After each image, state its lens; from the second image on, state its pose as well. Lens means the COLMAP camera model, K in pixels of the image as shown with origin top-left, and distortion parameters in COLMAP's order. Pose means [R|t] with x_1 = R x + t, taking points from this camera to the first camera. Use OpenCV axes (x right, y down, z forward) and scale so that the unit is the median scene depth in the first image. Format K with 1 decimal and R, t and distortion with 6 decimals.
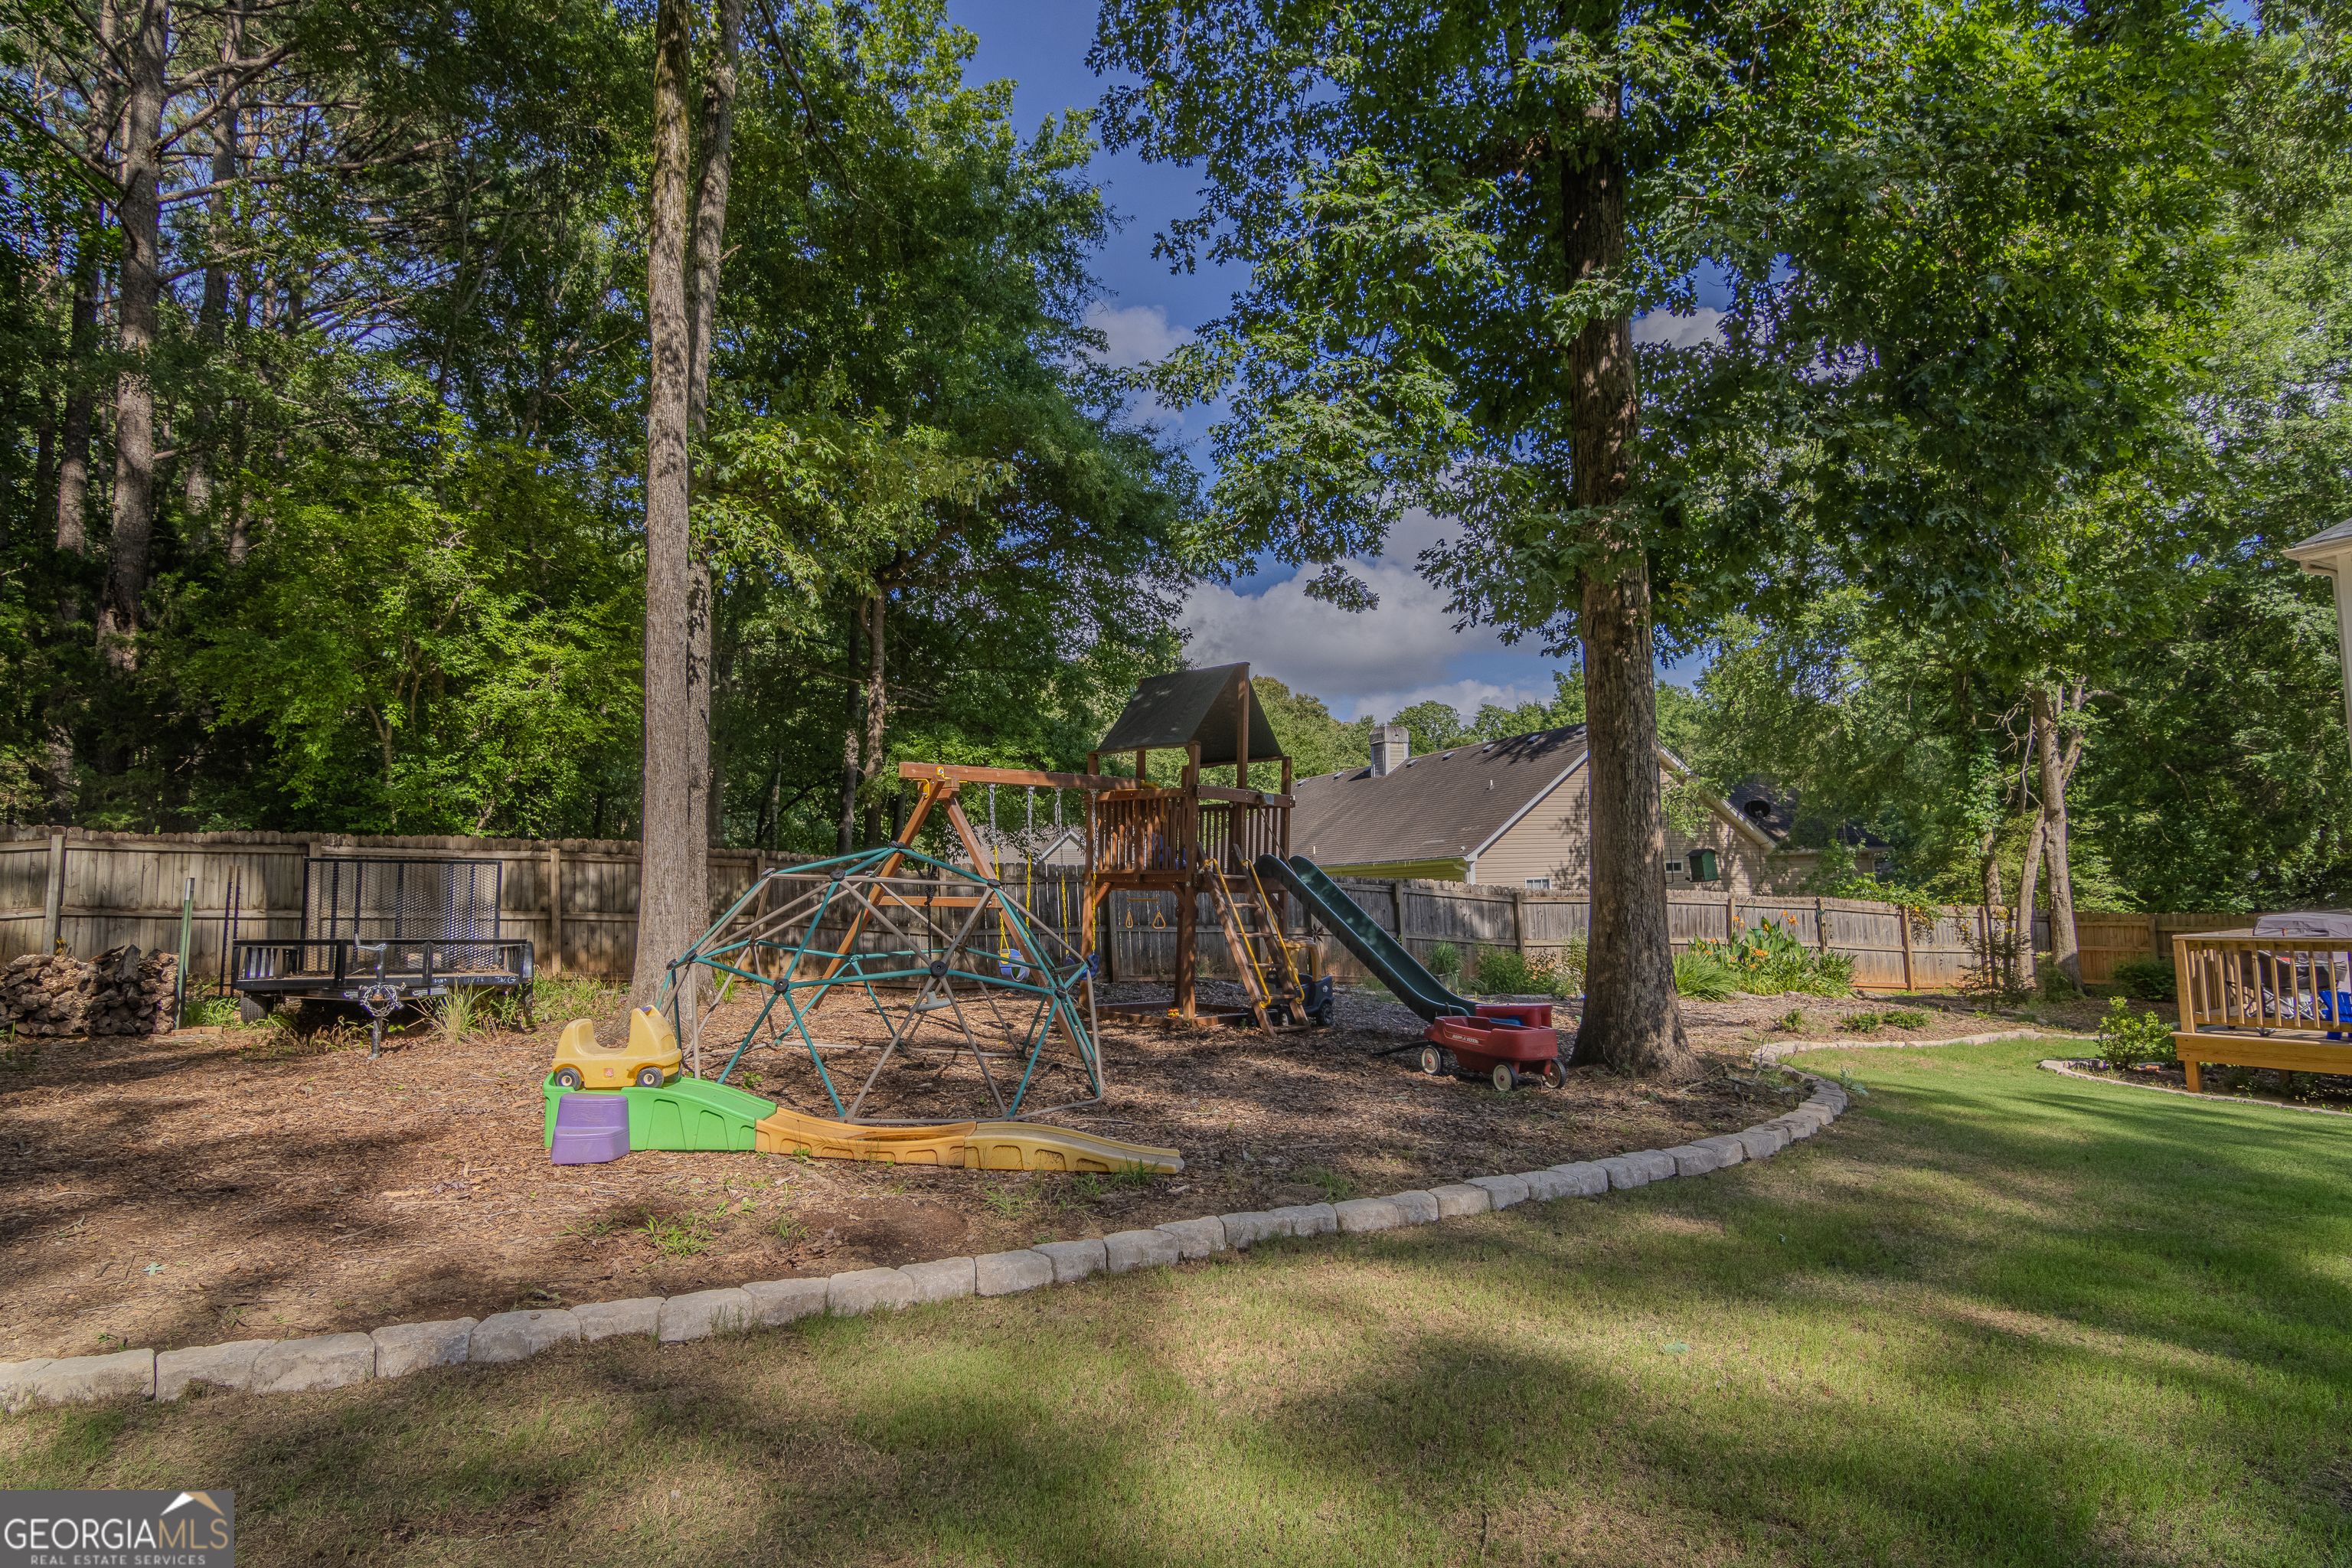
lens RADIAL K [[1204.7, 0, 1180.8], [0, 1204.7, 804.5], [0, 0, 1]] dist [-0.002073, -0.014059]
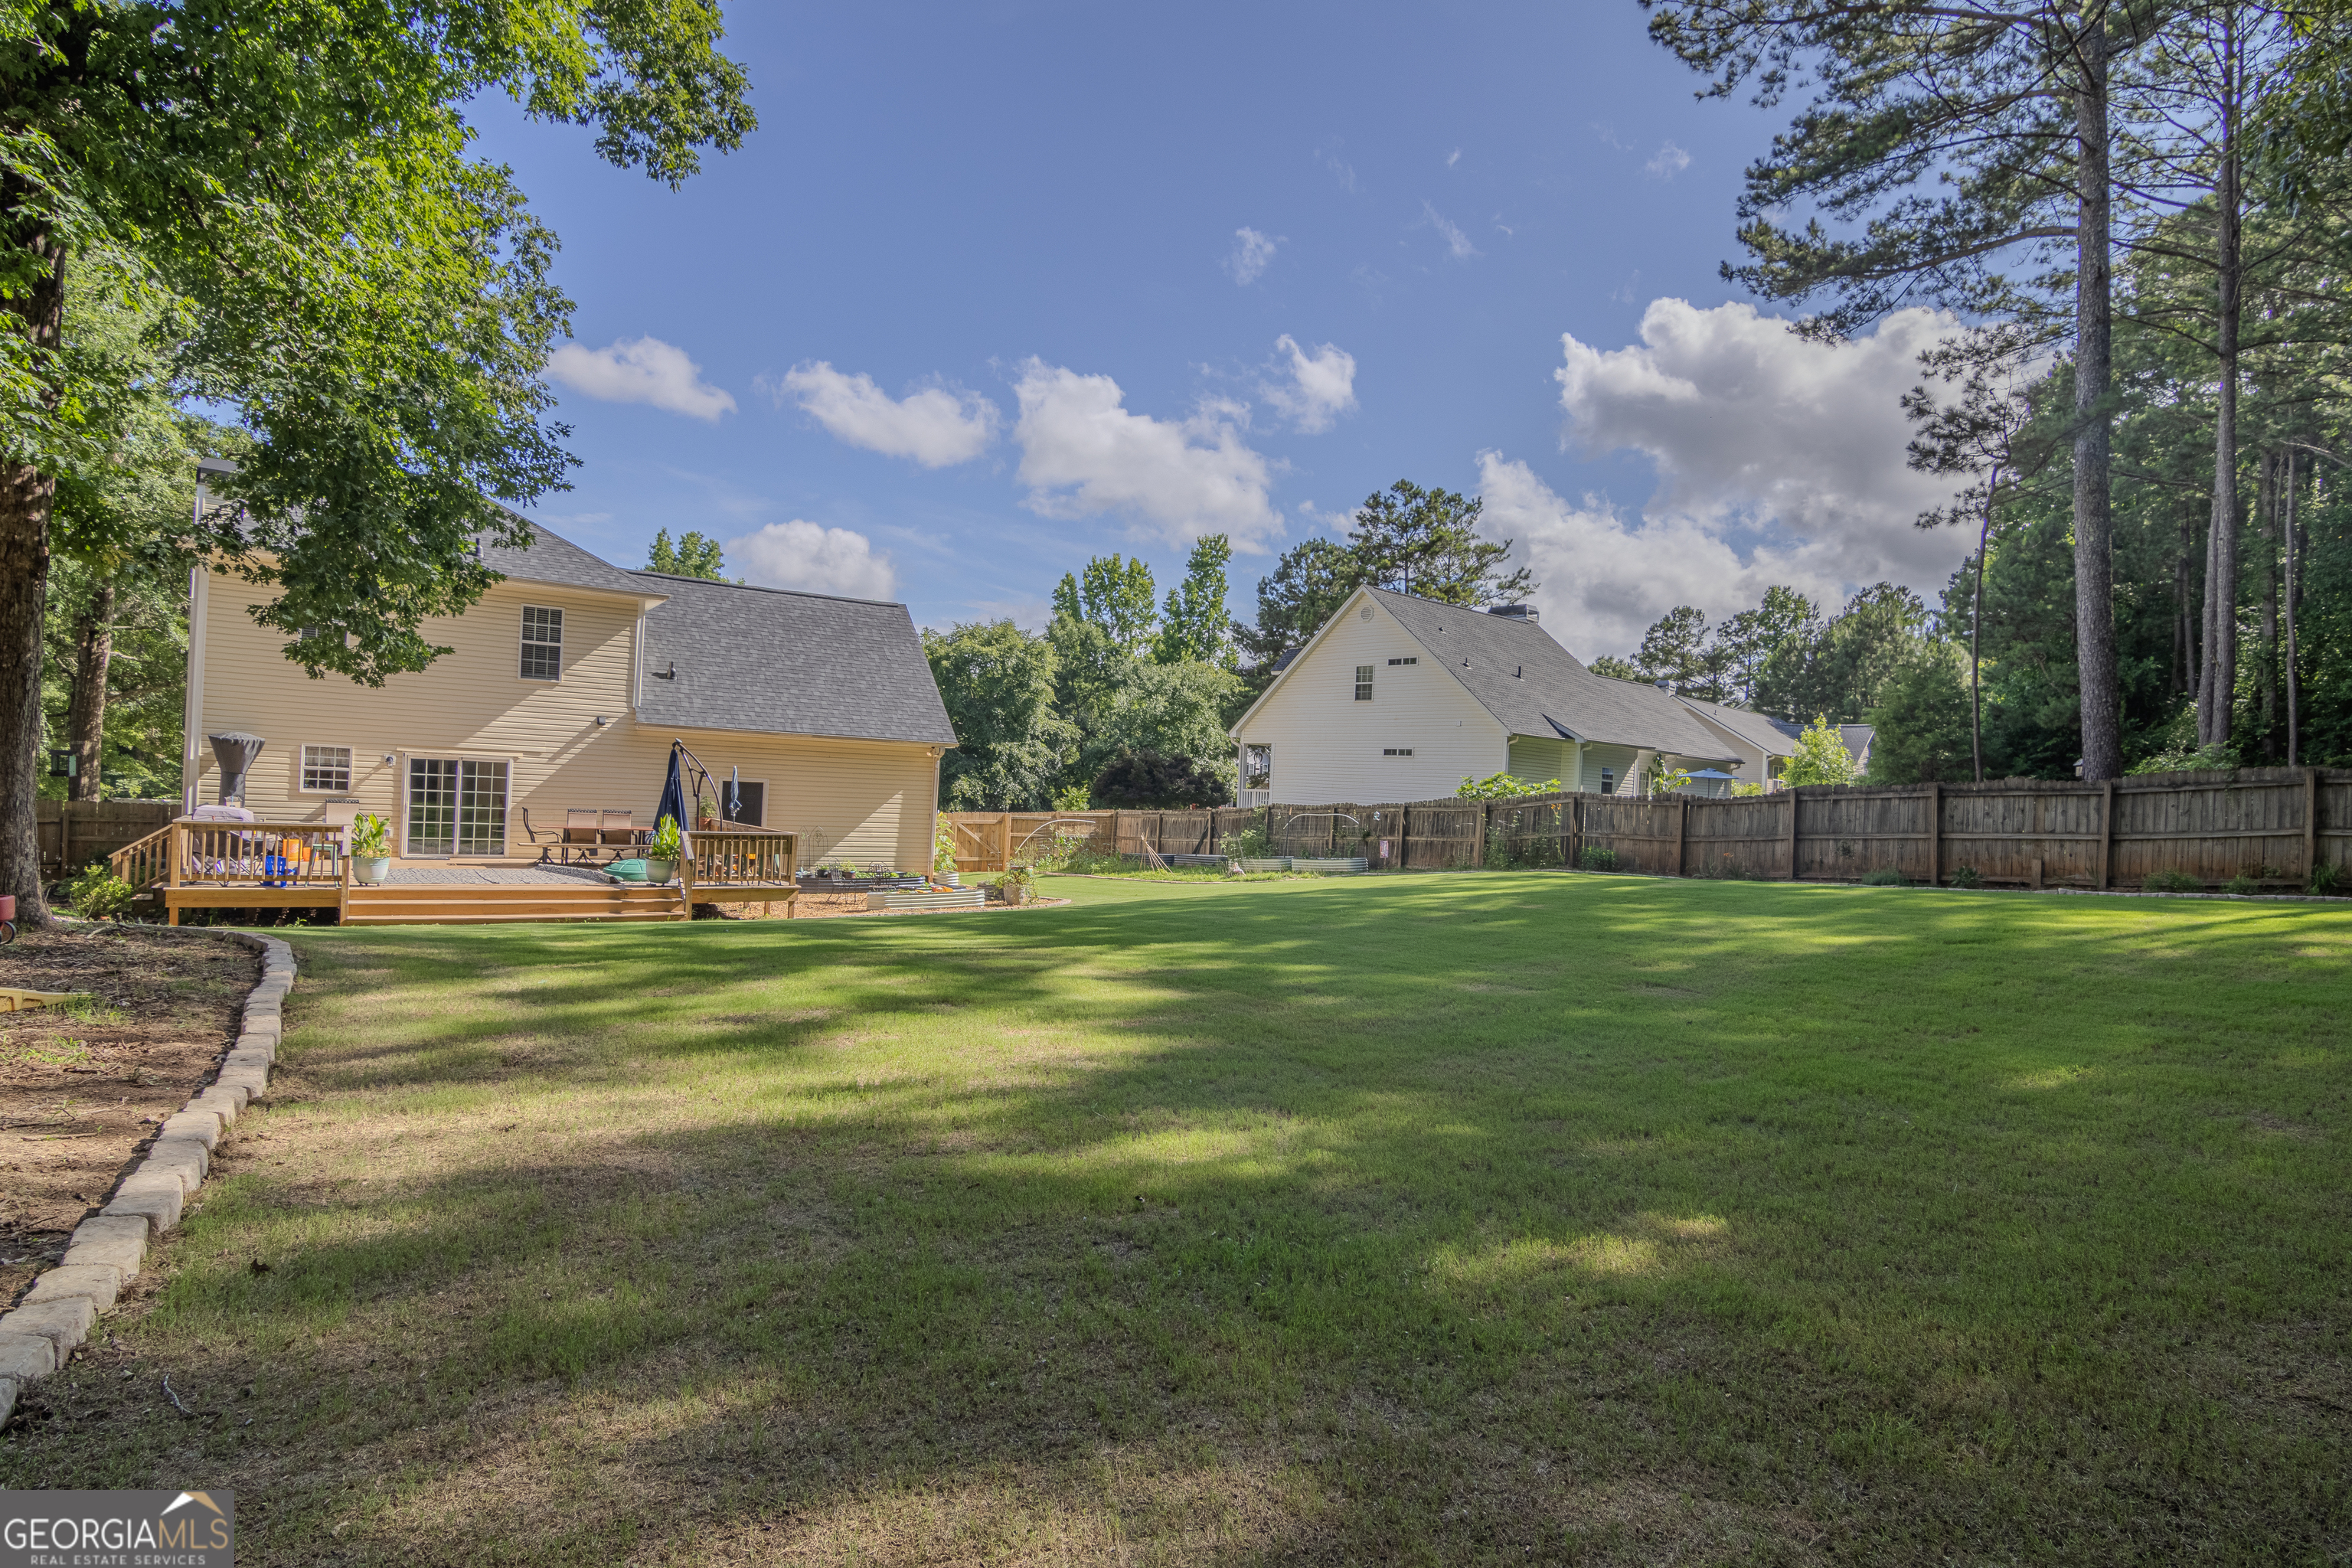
lens RADIAL K [[1223.7, 0, 1204.4], [0, 1223.7, 793.2], [0, 0, 1]] dist [-0.002005, -0.018800]
pose [[-0.136656, 0.027195, 0.990245, -0.369040], [-0.118666, 0.991976, -0.043619, -0.002059], [-0.983485, -0.123469, -0.132333, -0.002920]]
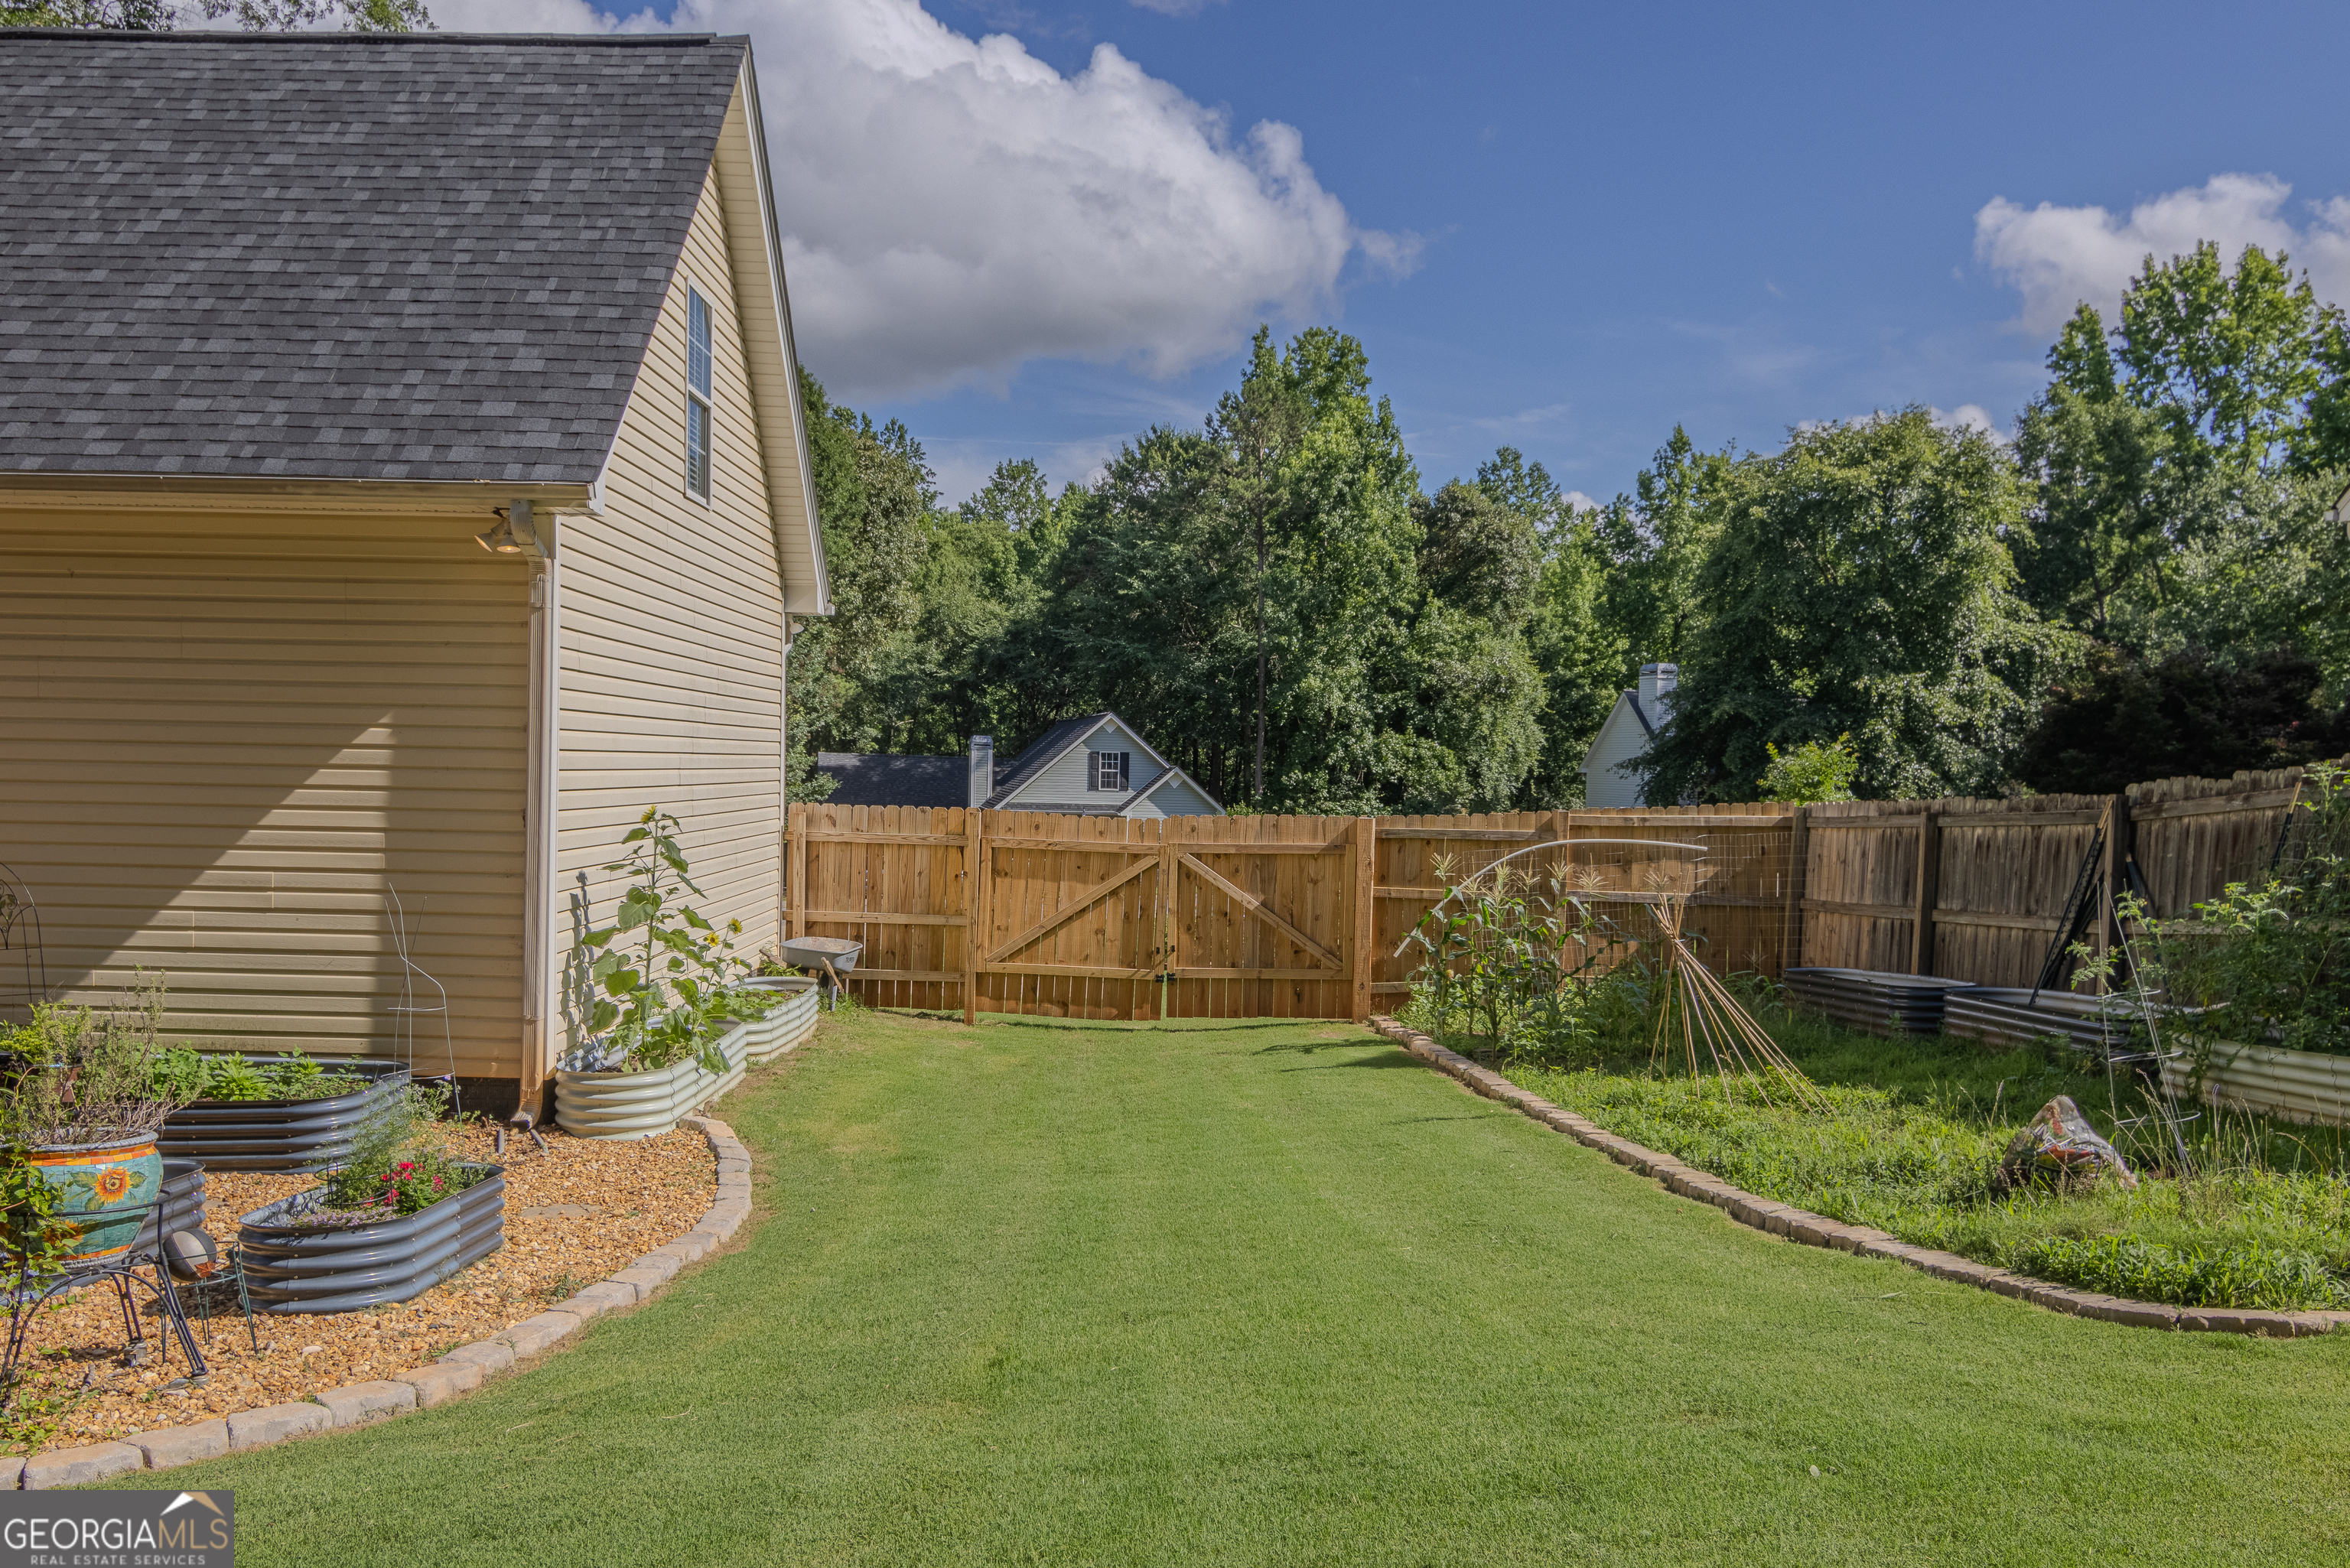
lens RADIAL K [[1875.5, 0, 1177.7], [0, 1875.5, 860.9], [0, 0, 1]] dist [-0.001037, 0.005024]
pose [[0.467841, -0.000349, 0.883813, 0.608743], [-0.106664, 0.992668, 0.056853, -0.032207], [-0.877353, -0.120870, 0.464373, -0.235525]]
